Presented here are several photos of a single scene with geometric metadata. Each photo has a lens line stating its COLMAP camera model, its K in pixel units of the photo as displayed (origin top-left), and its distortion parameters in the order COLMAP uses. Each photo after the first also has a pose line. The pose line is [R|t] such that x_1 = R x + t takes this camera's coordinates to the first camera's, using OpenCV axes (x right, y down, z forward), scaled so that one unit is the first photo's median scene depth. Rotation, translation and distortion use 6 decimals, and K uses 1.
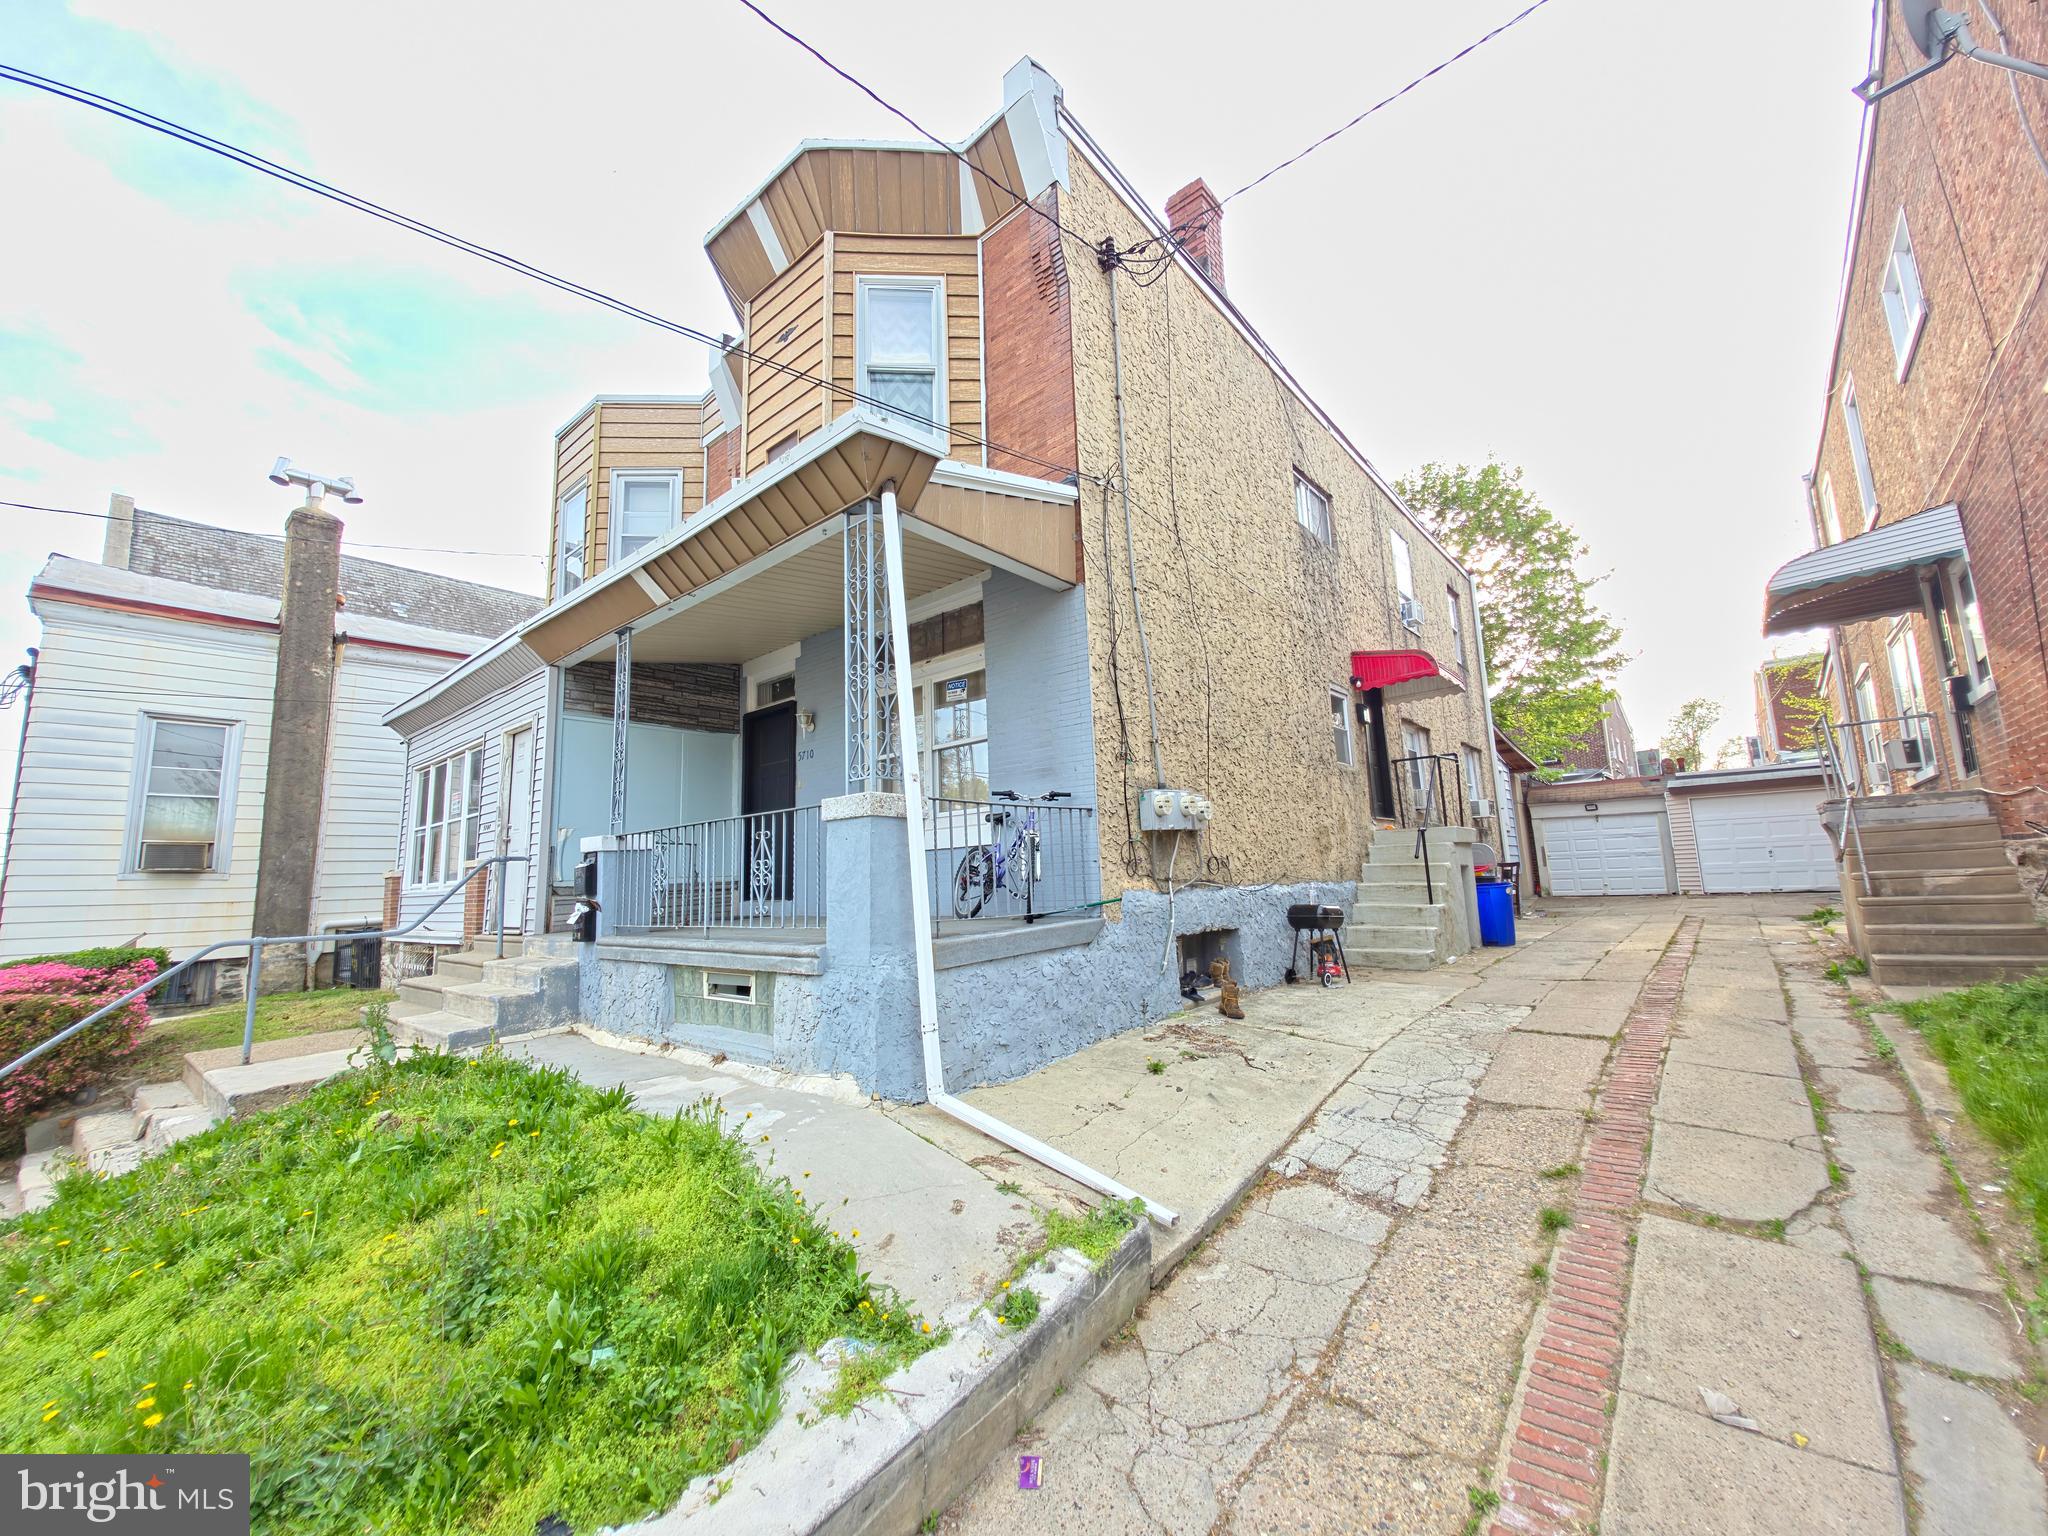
lens RADIAL K [[814.9, 0, 1022.1], [0, 814.9, 763.2], [0, 0, 1]] dist [0.010555, -0.006854]
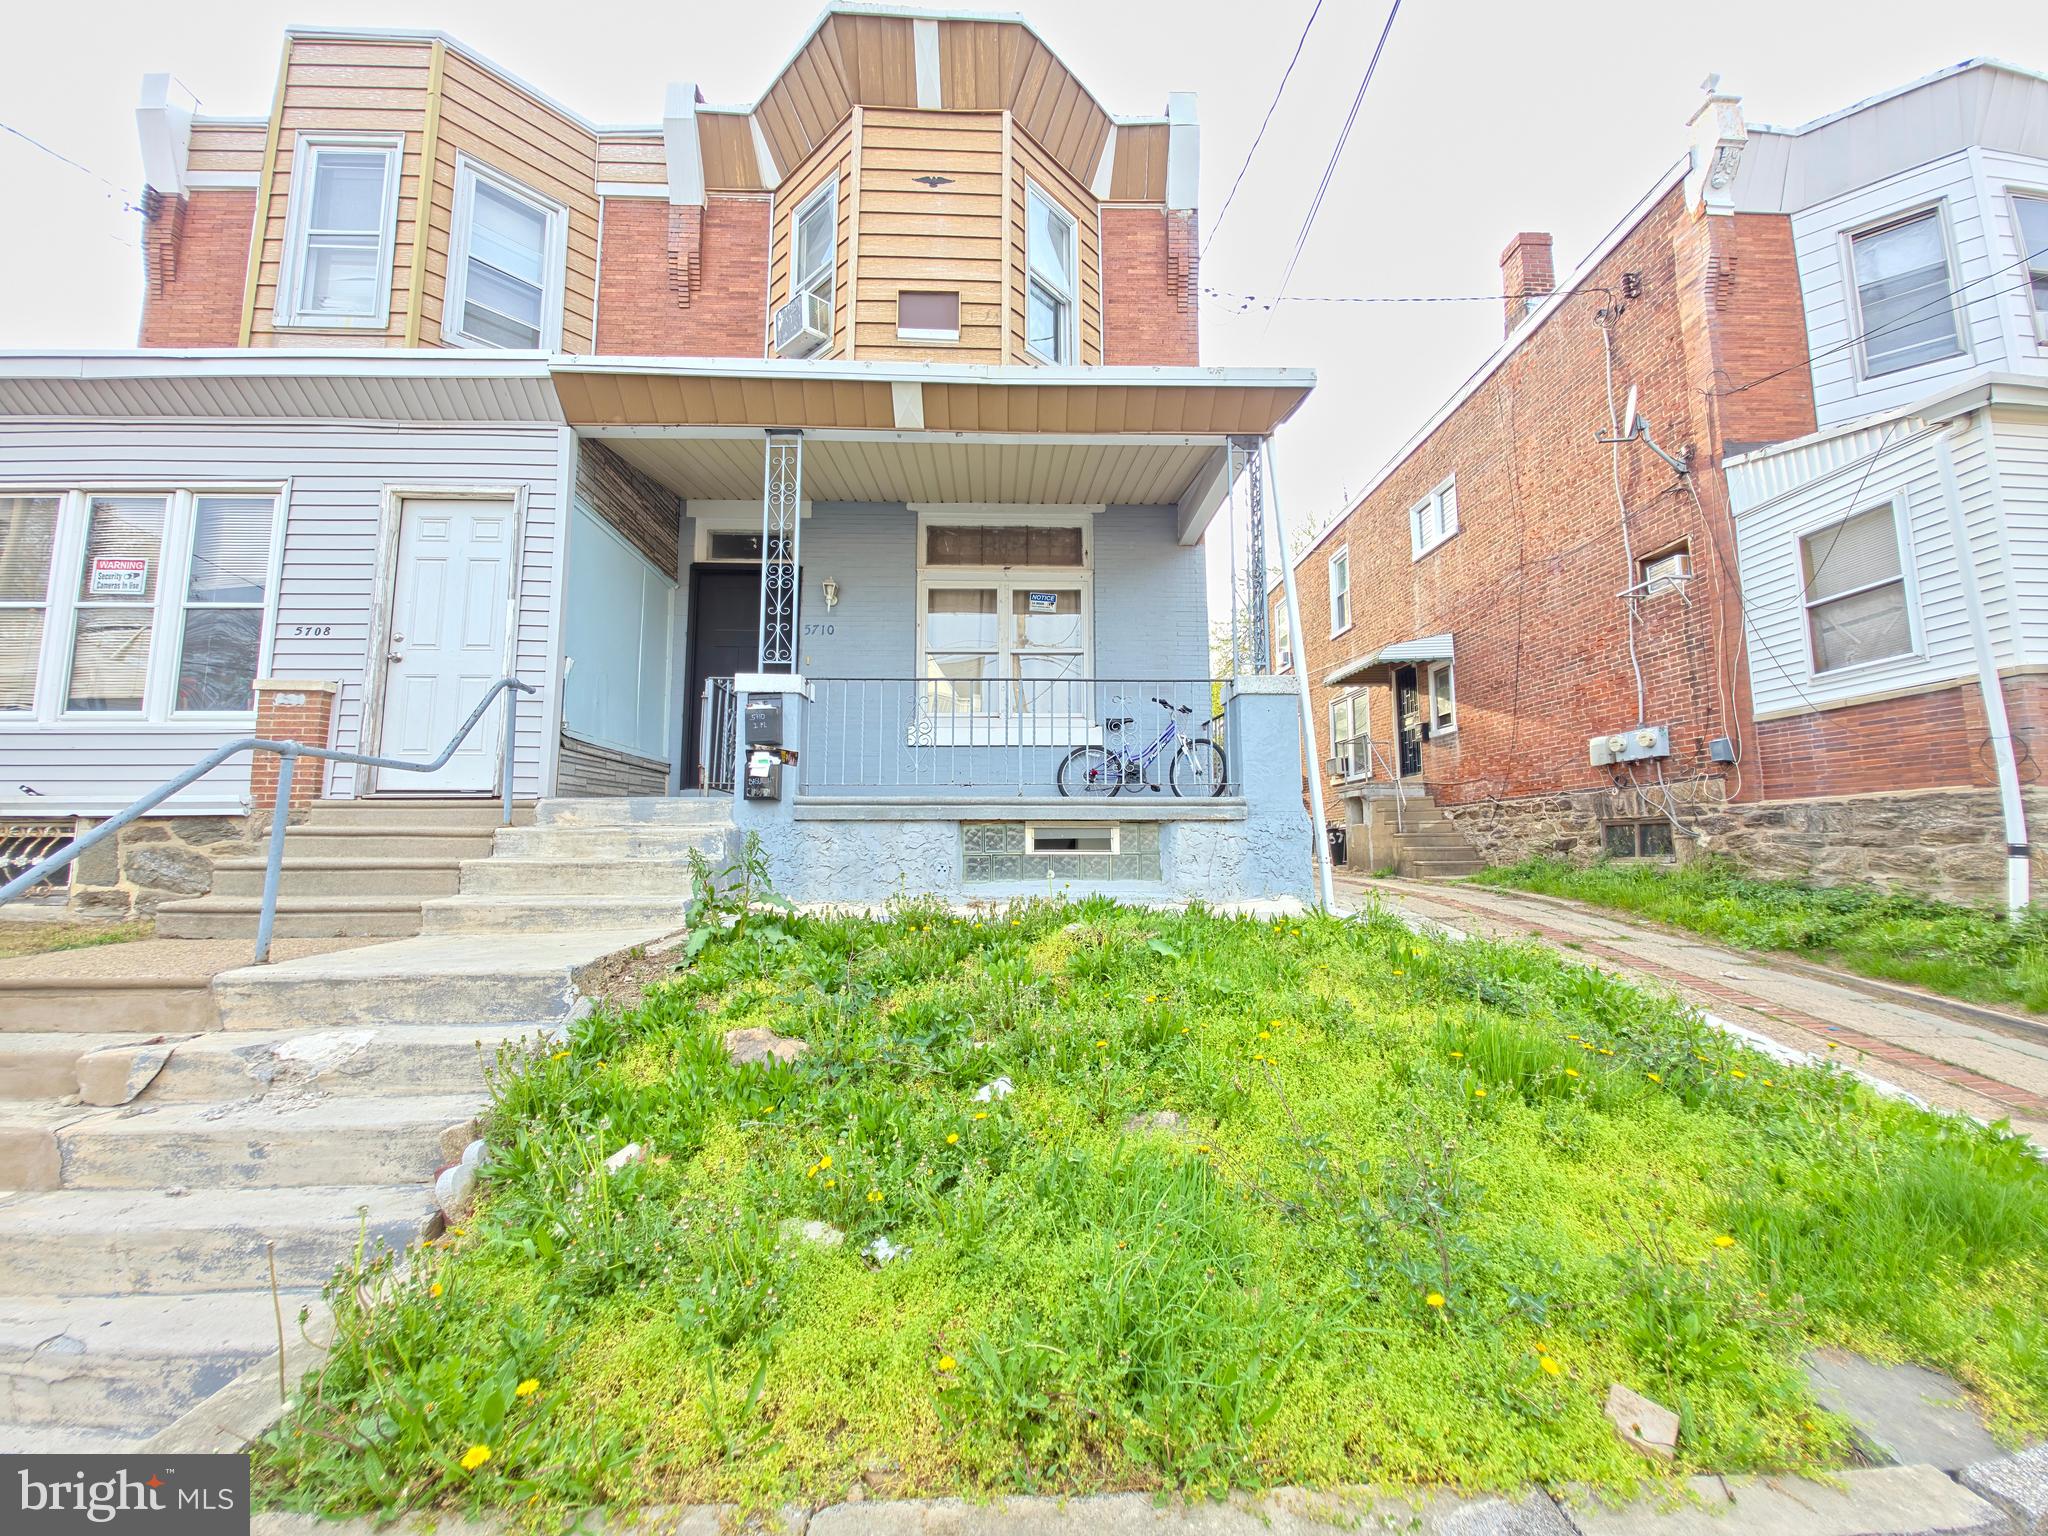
lens RADIAL K [[814.9, 0, 1020.5], [0, 814.9, 764.3], [0, 0, 1]] dist [0.010555, -0.006854]
pose [[0.730302, 0.109179, 0.674343, -0.649945], [-0.122347, 0.992089, -0.028123, 0.126385], [-0.672079, -0.061965, 0.737883, 0.172110]]
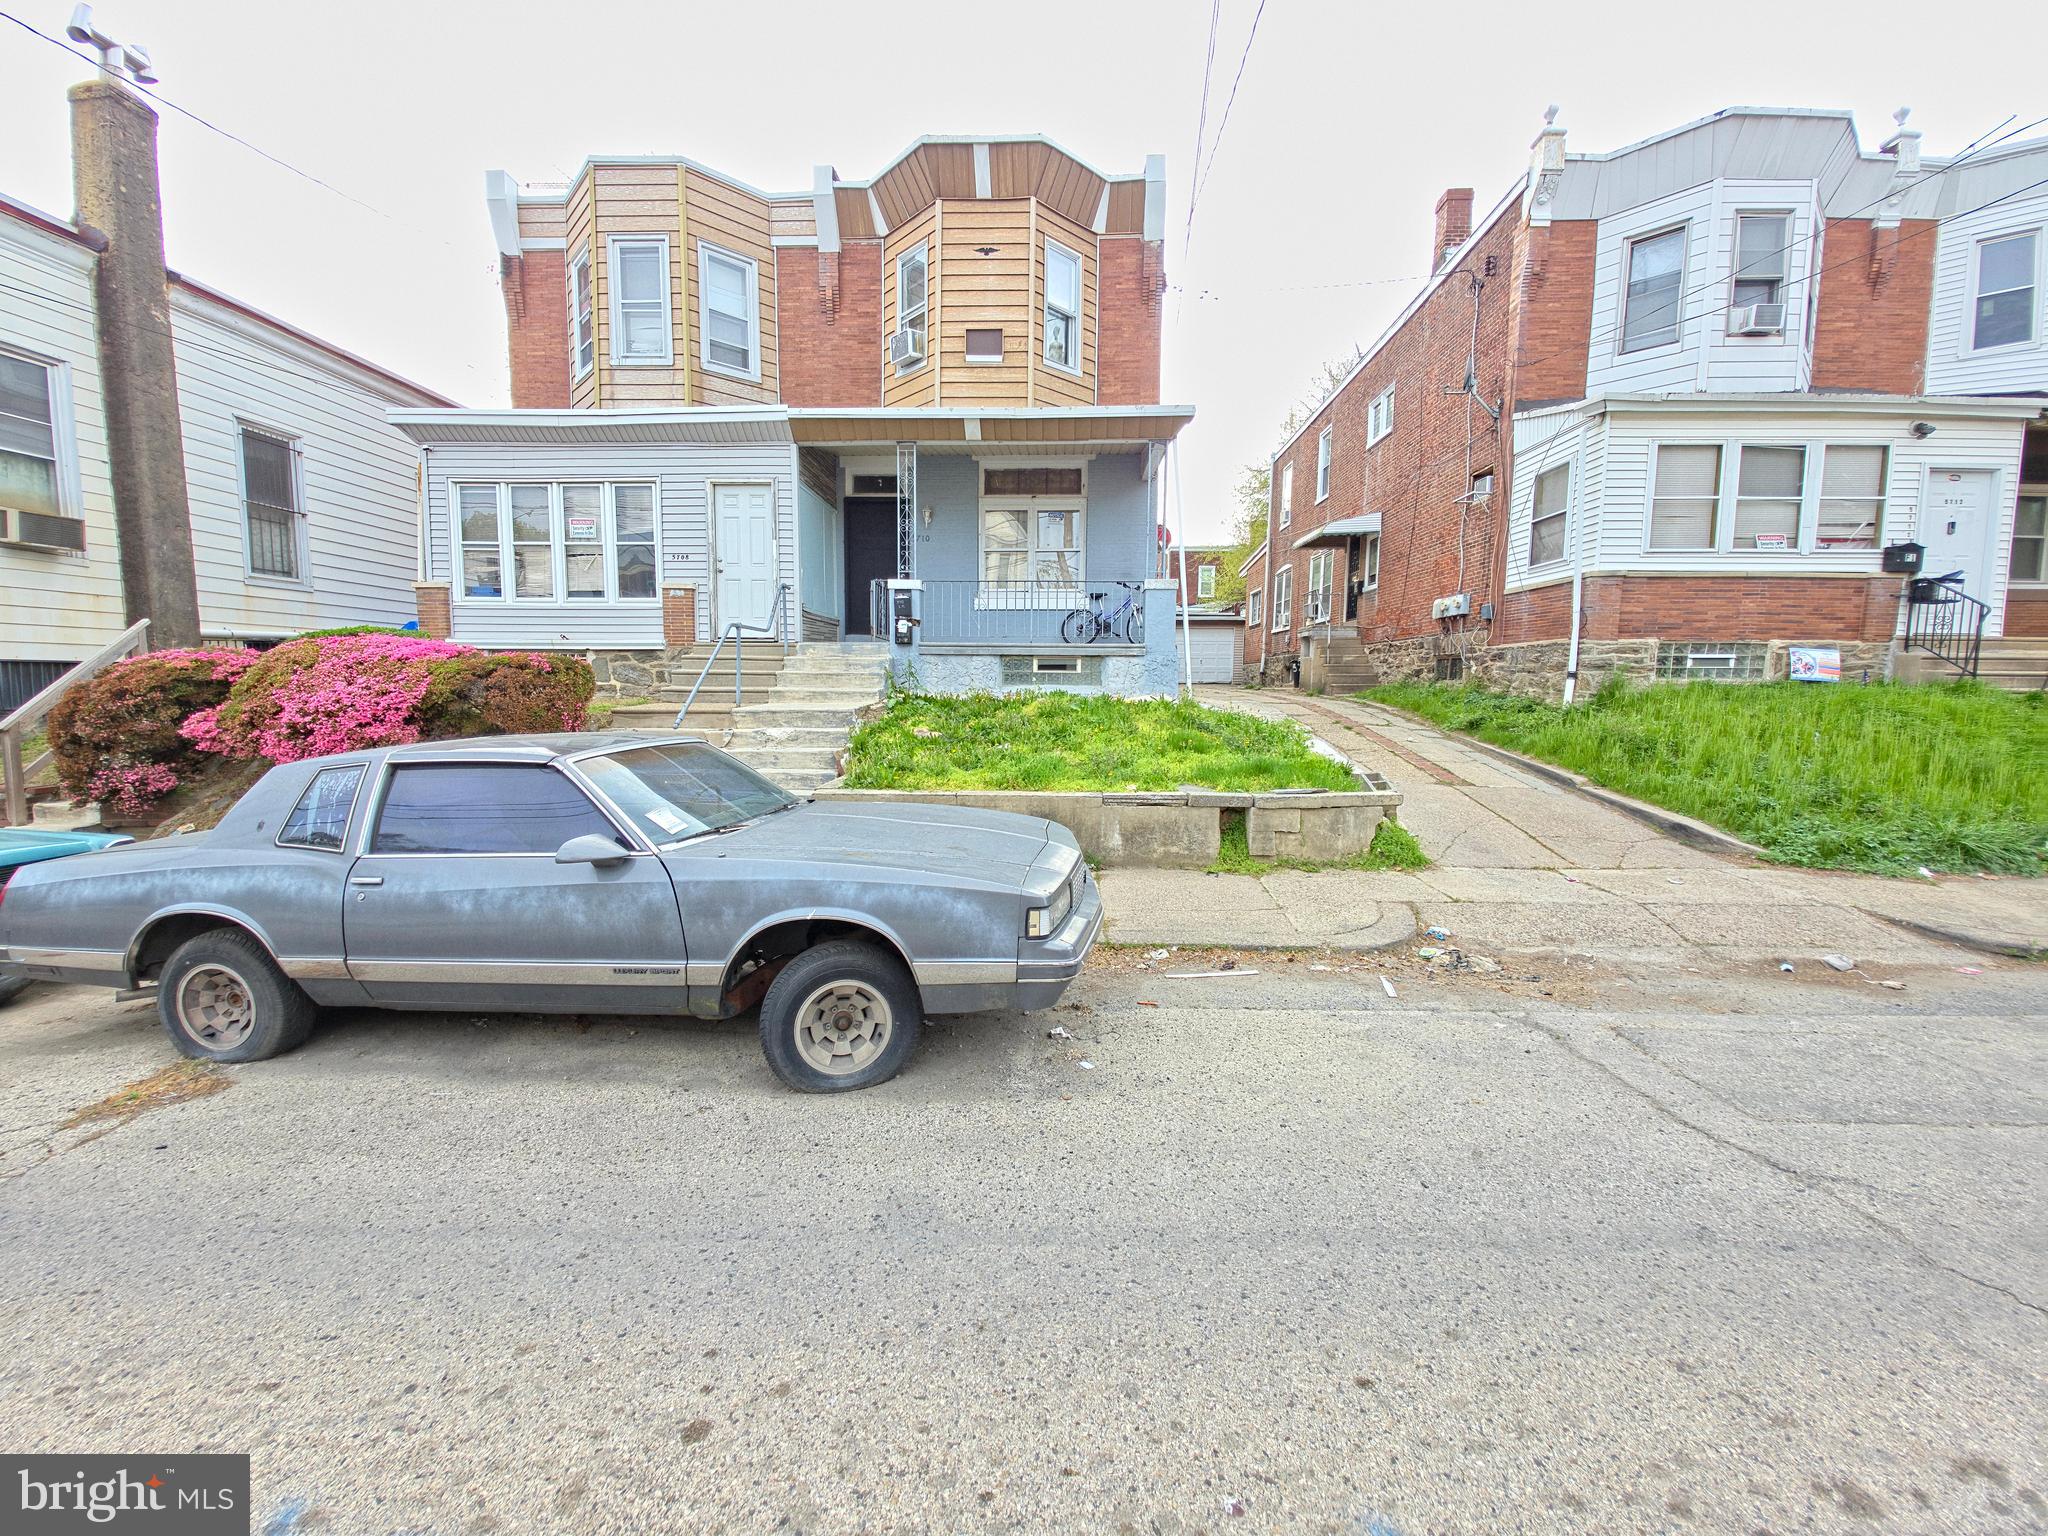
lens RADIAL K [[814.9, 0, 1019.8], [0, 814.9, 764.6], [0, 0, 1]] dist [0.010555, -0.006854]
pose [[0.782327, -0.019460, 0.622563, -0.999476], [-0.125790, 0.973981, 0.188514, 0.084090], [-0.610033, -0.225792, 0.759524, -0.320130]]
